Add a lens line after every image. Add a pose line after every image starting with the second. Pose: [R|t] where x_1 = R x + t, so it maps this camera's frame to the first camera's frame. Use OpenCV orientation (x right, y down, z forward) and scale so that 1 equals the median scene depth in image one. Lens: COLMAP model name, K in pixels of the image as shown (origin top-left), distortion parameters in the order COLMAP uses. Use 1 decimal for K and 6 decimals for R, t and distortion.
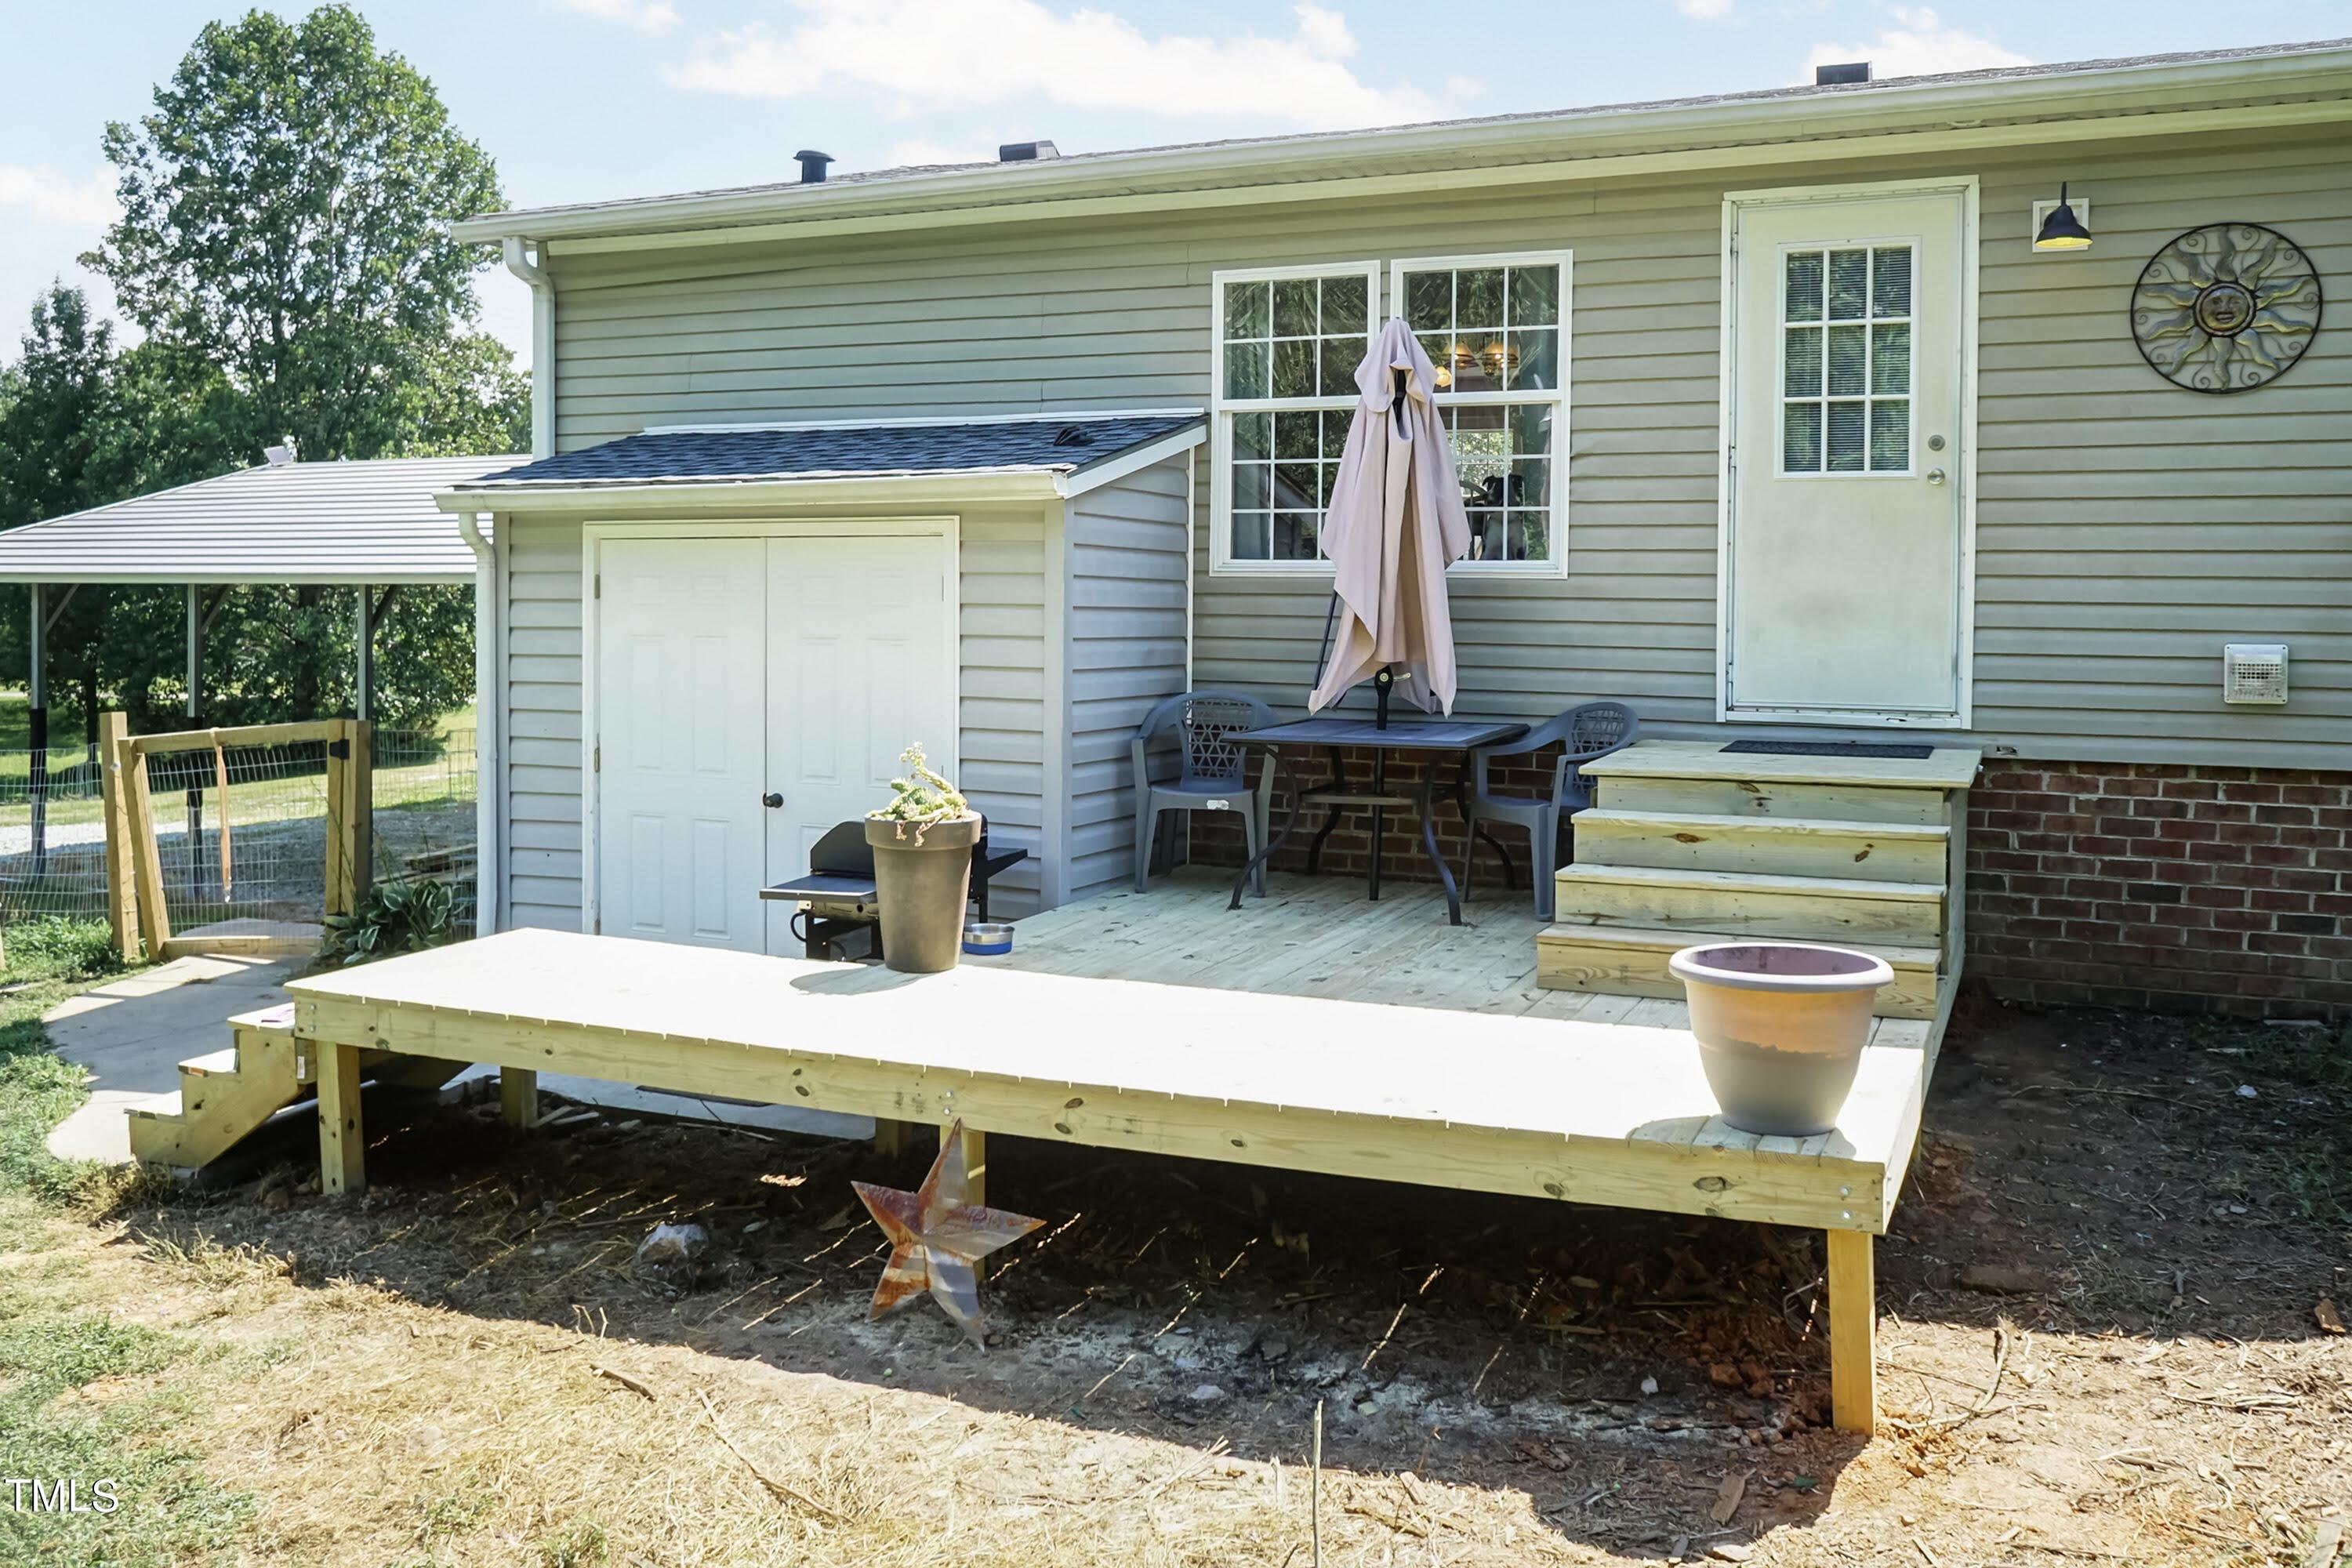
lens RADIAL K [[1953.0, 0, 1202.2], [0, 1953.0, 646.8], [0, 0, 1]] dist [-0.069458, 0.090757]
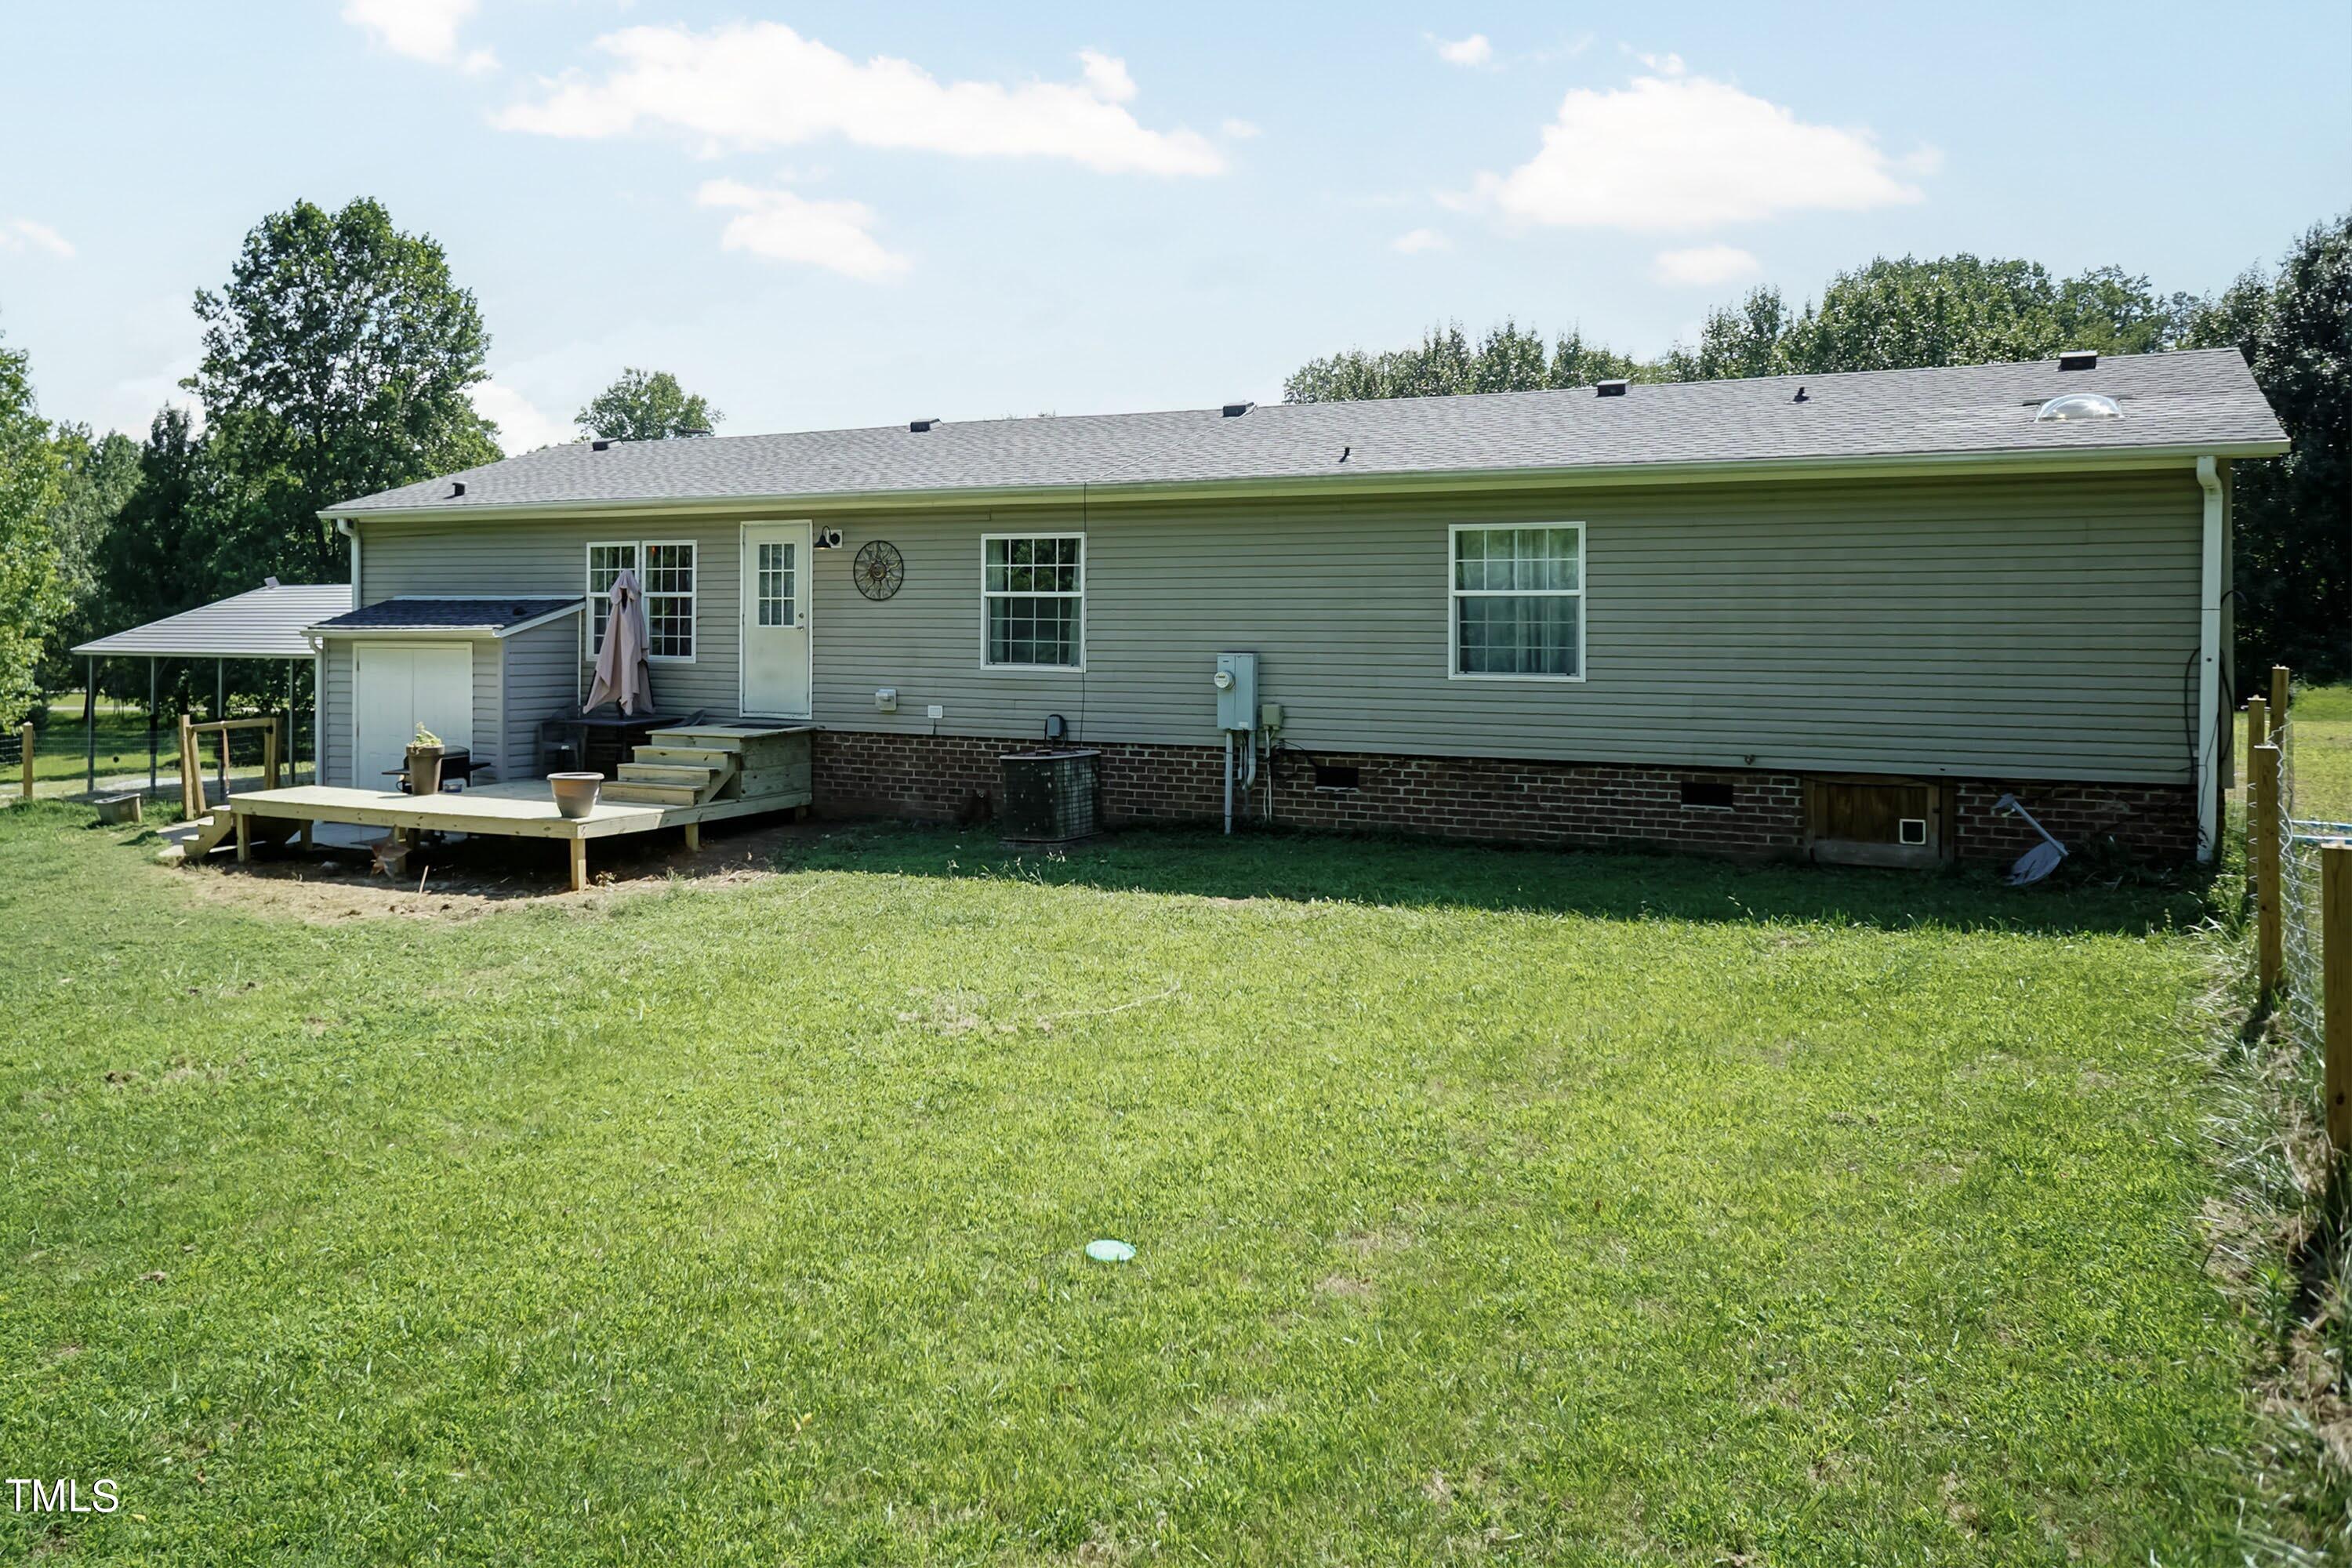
lens RADIAL K [[1864.0, 0, 1005.5], [0, 1864.0, 619.6], [0, 0, 1]] dist [-0.037905, 0.006192]
pose [[0.994059, -0.006229, -0.108664, 0.963476], [0.003709, 0.999720, -0.023376, -0.037079], [0.108779, 0.022834, 0.993804, -1.617357]]
